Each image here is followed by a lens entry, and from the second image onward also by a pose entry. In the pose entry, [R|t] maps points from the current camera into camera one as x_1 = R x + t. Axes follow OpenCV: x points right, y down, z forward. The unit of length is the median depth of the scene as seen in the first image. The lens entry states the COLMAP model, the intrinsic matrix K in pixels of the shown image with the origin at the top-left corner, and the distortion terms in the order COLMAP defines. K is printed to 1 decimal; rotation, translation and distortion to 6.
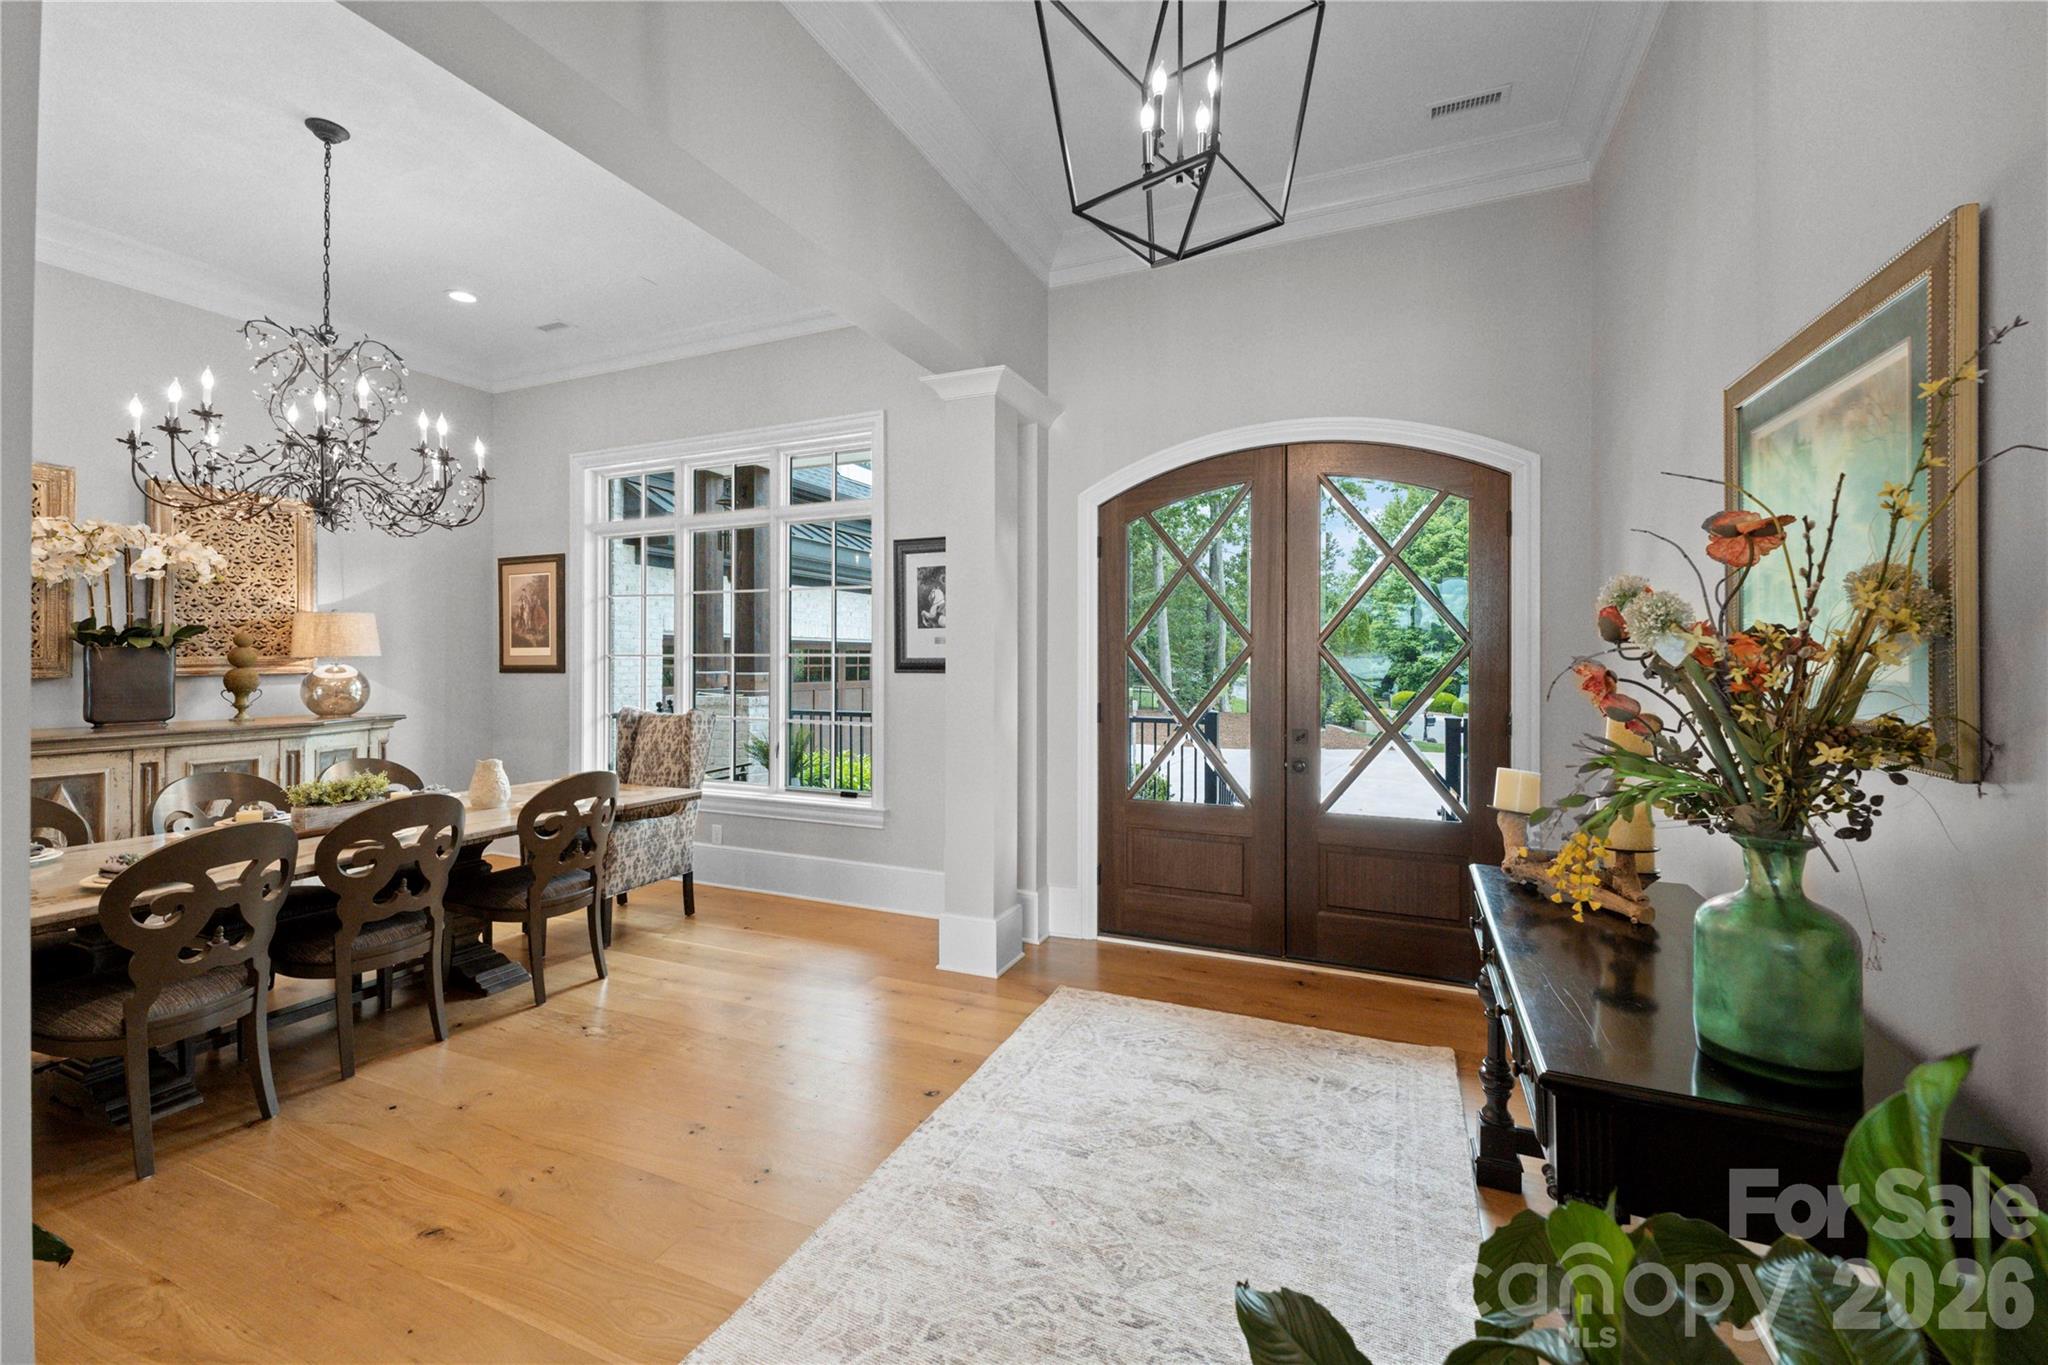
lens RADIAL K [[832.9, 0, 1022.8], [0, 832.9, 665.9], [0, 0, 1]] dist [0.001062, -0.000899]
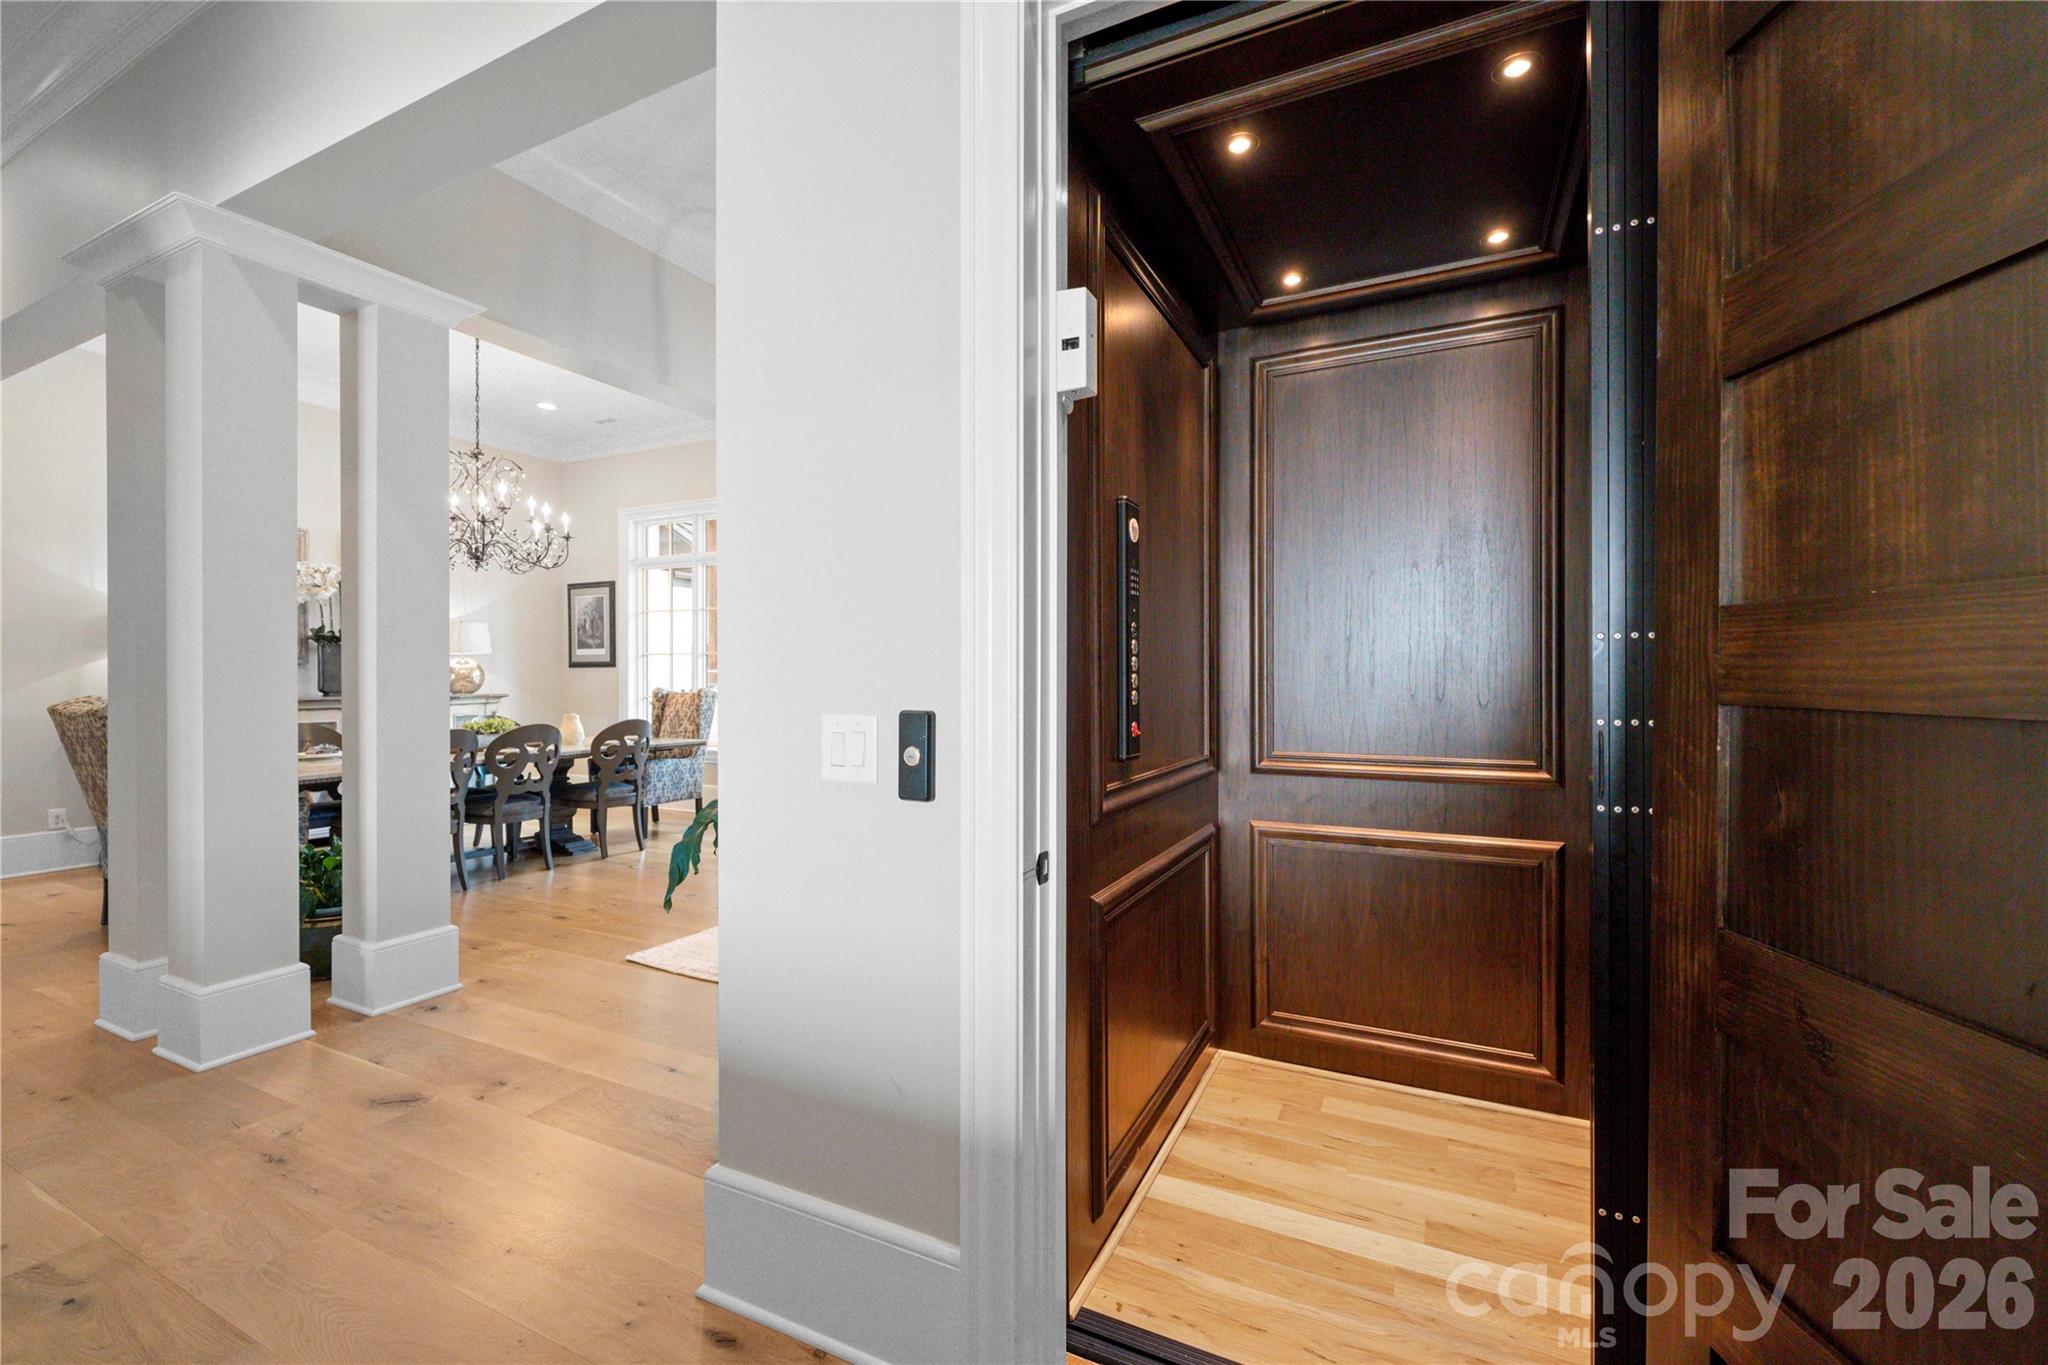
lens RADIAL K [[832.9, 0, 1029.3], [0, 832.9, 686.8], [0, 0, 1]] dist [0.001062, -0.000899]
pose [[0.999362, -0.000514, -0.035708, 0.269275], [0.000751, 0.999978, 0.006642, 0.047058], [0.035704, -0.006665, 0.999340, -0.517263]]
